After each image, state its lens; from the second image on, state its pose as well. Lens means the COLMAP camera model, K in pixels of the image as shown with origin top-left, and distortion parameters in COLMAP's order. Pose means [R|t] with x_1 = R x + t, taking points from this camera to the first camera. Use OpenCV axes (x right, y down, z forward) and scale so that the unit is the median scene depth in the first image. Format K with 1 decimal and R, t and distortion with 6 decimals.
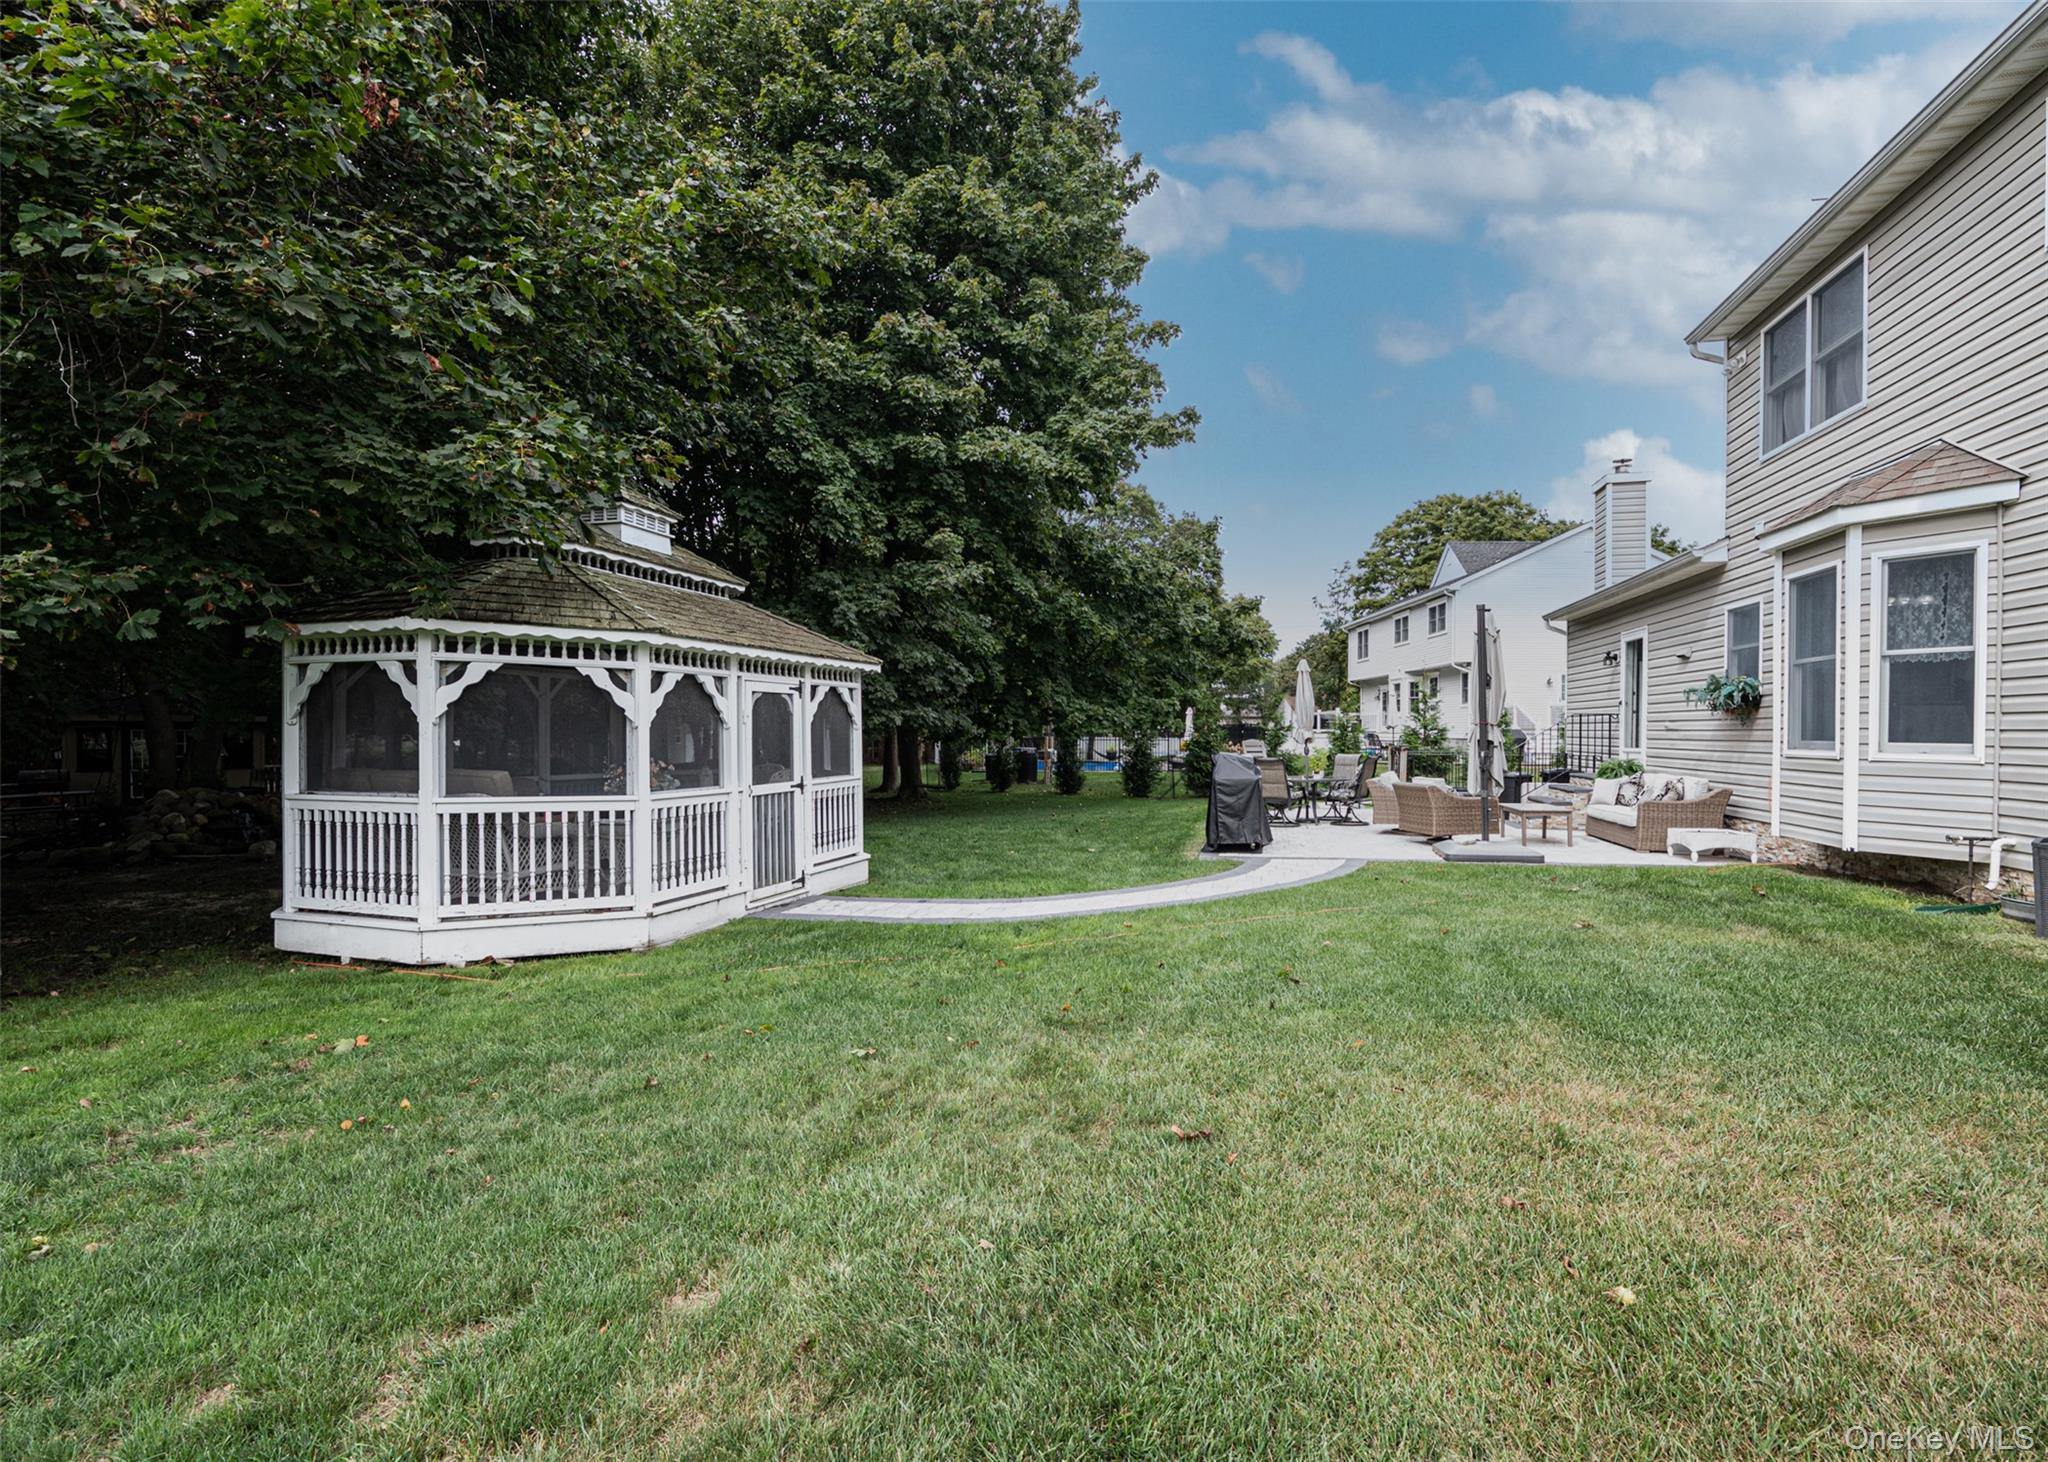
lens RADIAL K [[967.9, 0, 1018.5], [0, 967.9, 757.6], [0, 0, 1]] dist [-0.000751, 0.000179]
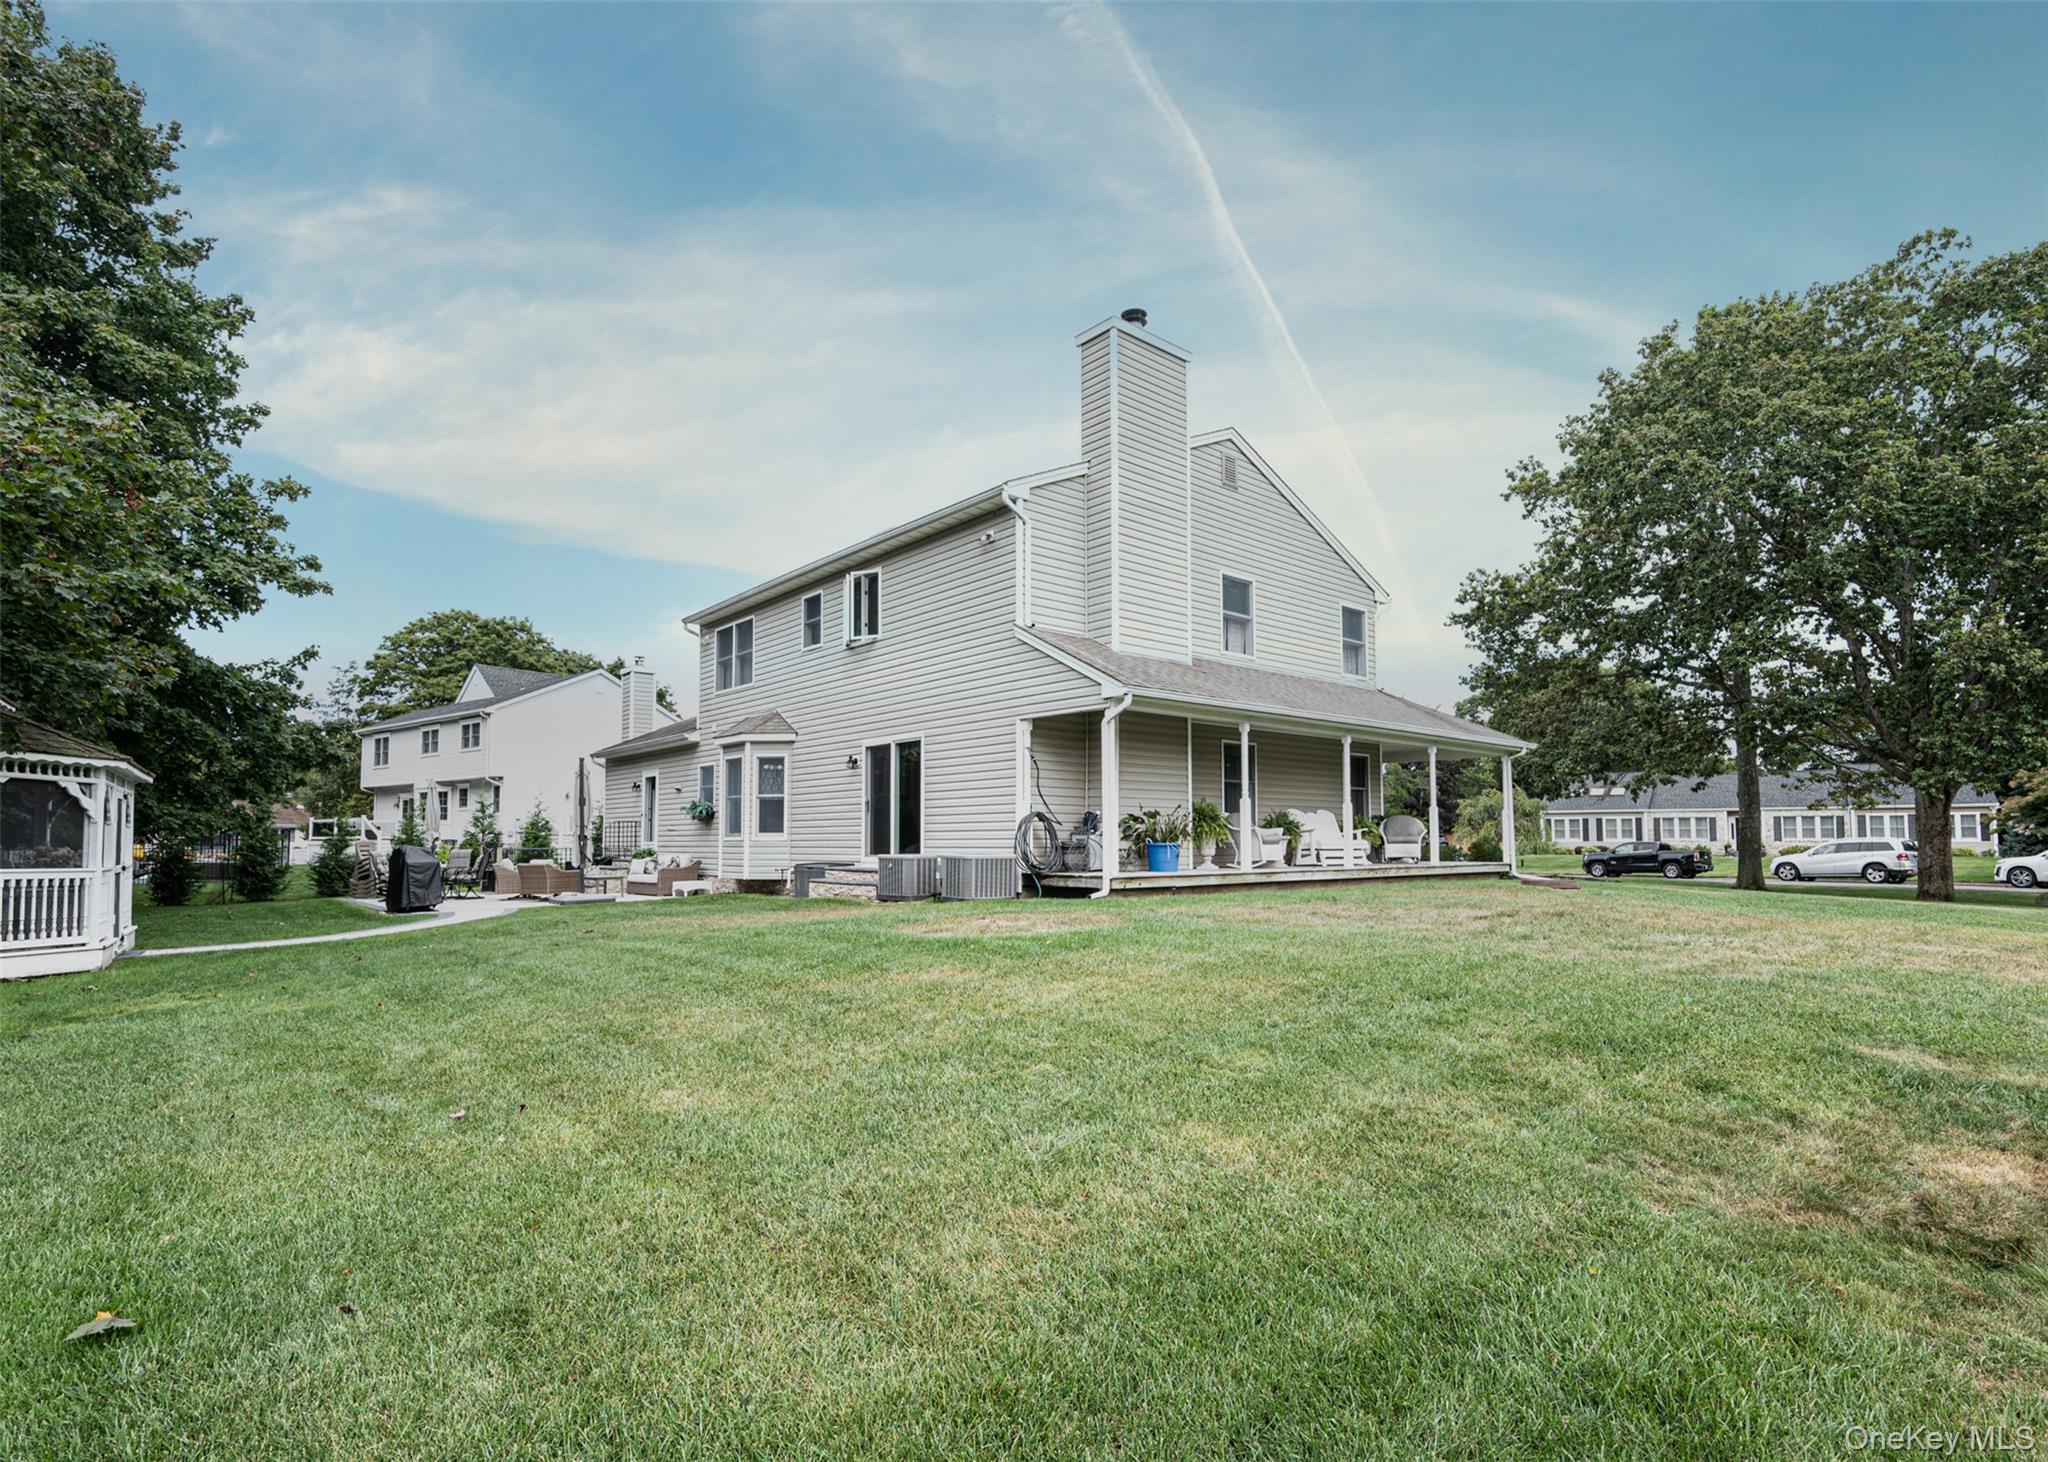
lens RADIAL K [[1010.7, 0, 1024.0], [0, 1010.7, 731.0], [0, 0, 1]] dist [-0.001912, -0.000195]
pose [[0.578652, 0.081185, 0.811523, -0.467294], [0.029922, 0.992250, -0.120601, 0.033315], [-0.815025, 0.094068, 0.571739, -0.599169]]
